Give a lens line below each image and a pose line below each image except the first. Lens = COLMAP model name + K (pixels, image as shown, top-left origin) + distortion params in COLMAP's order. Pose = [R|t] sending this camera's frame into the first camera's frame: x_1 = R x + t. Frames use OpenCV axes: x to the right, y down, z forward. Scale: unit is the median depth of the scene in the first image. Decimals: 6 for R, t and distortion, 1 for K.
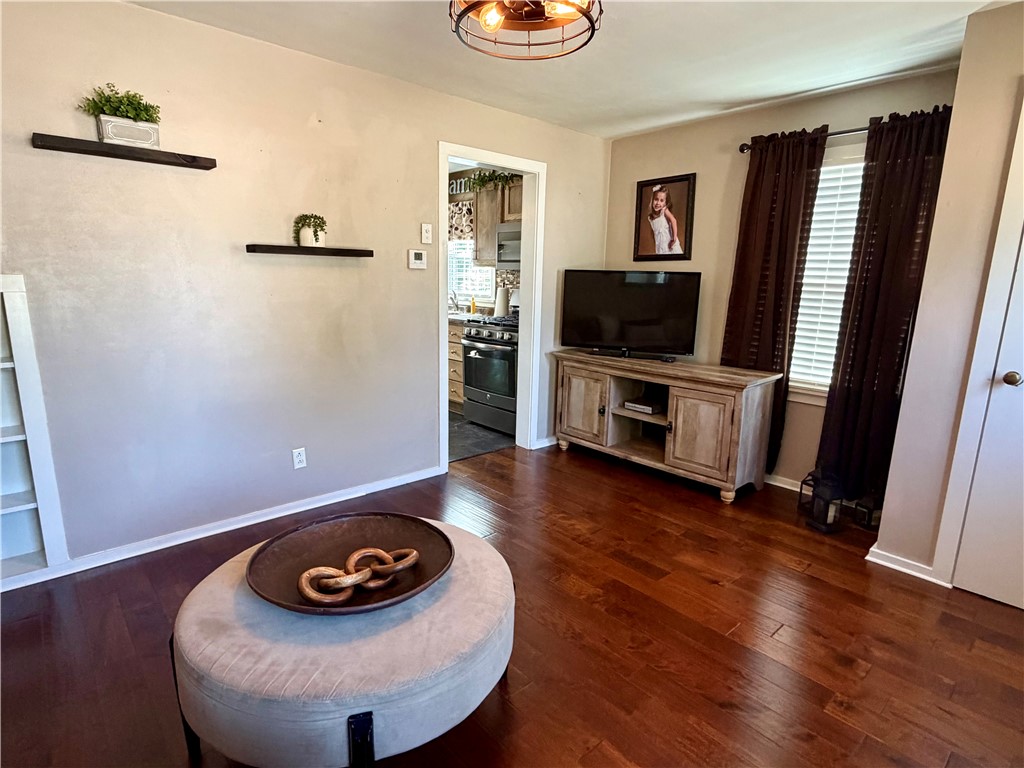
lens RADIAL K [[548.4, 0, 514.5], [0, 548.4, 385.4], [0, 0, 1]] dist [0.004216, 0.000675]
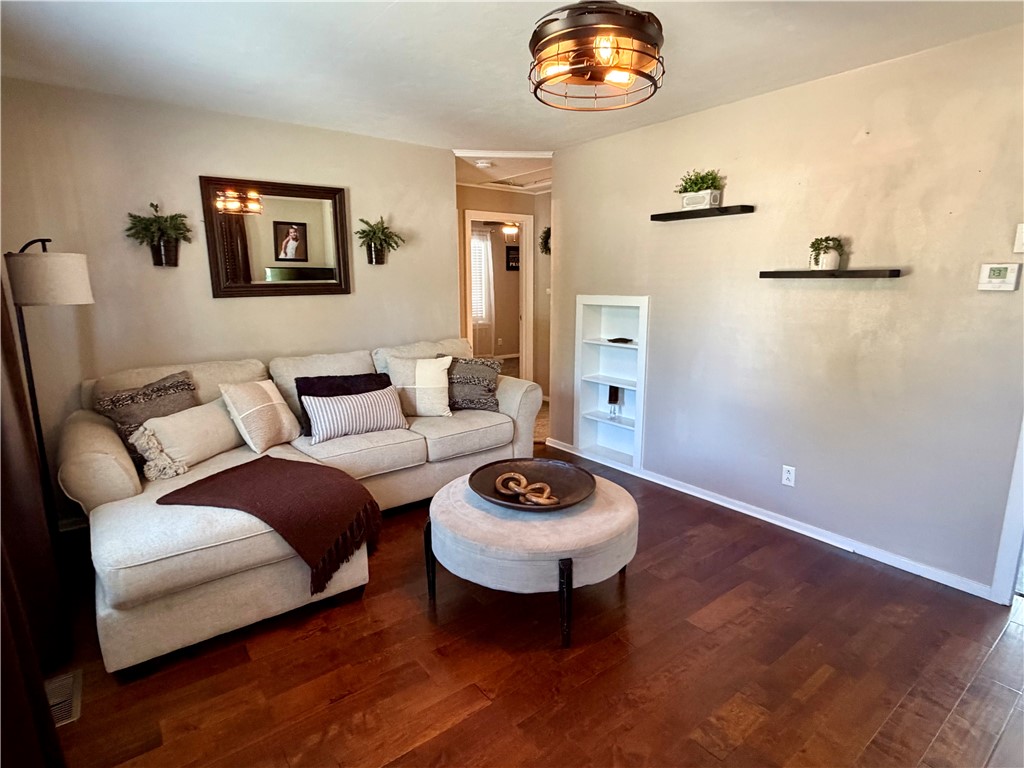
lens RADIAL K [[548.4, 0, 515.4], [0, 548.4, 387.1], [0, 0, 1]] dist [0.004216, 0.000675]
pose [[-0.069192, 0.170458, -0.982933, 0.534645], [-0.195722, 0.963826, 0.180922, -0.096560], [0.978215, 0.204900, -0.033326, 0.430057]]
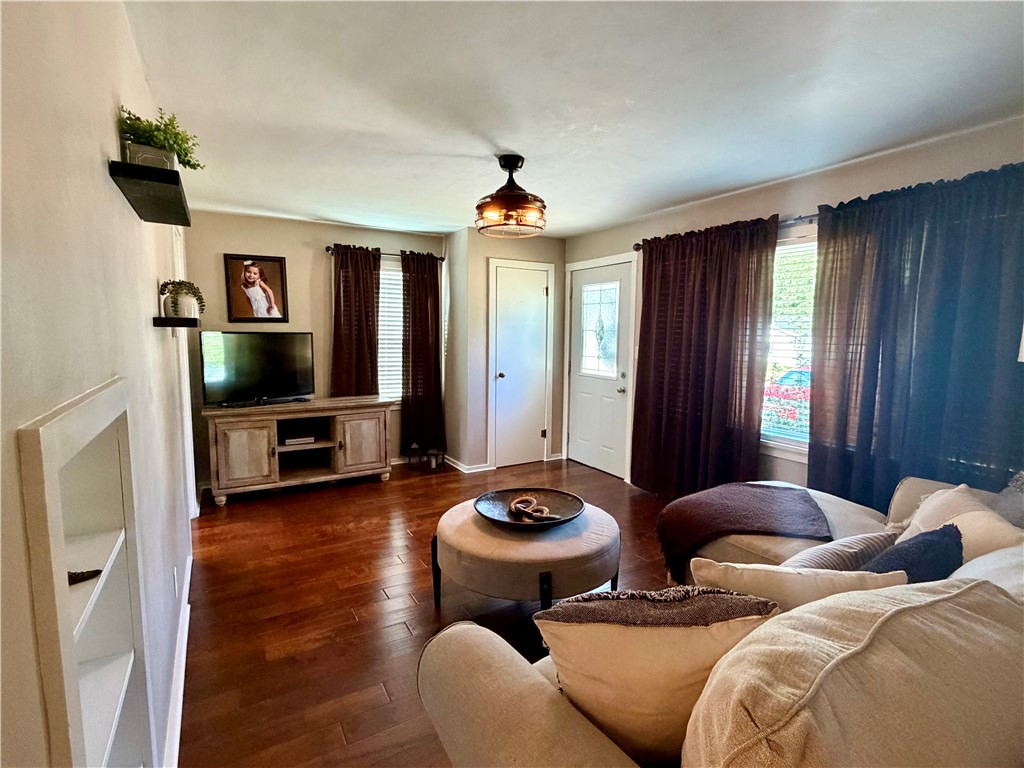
lens RADIAL K [[504.6, 0, 513.2], [0, 504.6, 385.9], [0, 0, 1]] dist [-0.003240, -0.000160]
pose [[0.199314, -0.124931, 0.971940, -0.860540], [0.187002, 0.978462, 0.087421, -0.101565], [-0.961927, 0.164331, 0.218383, 0.297041]]
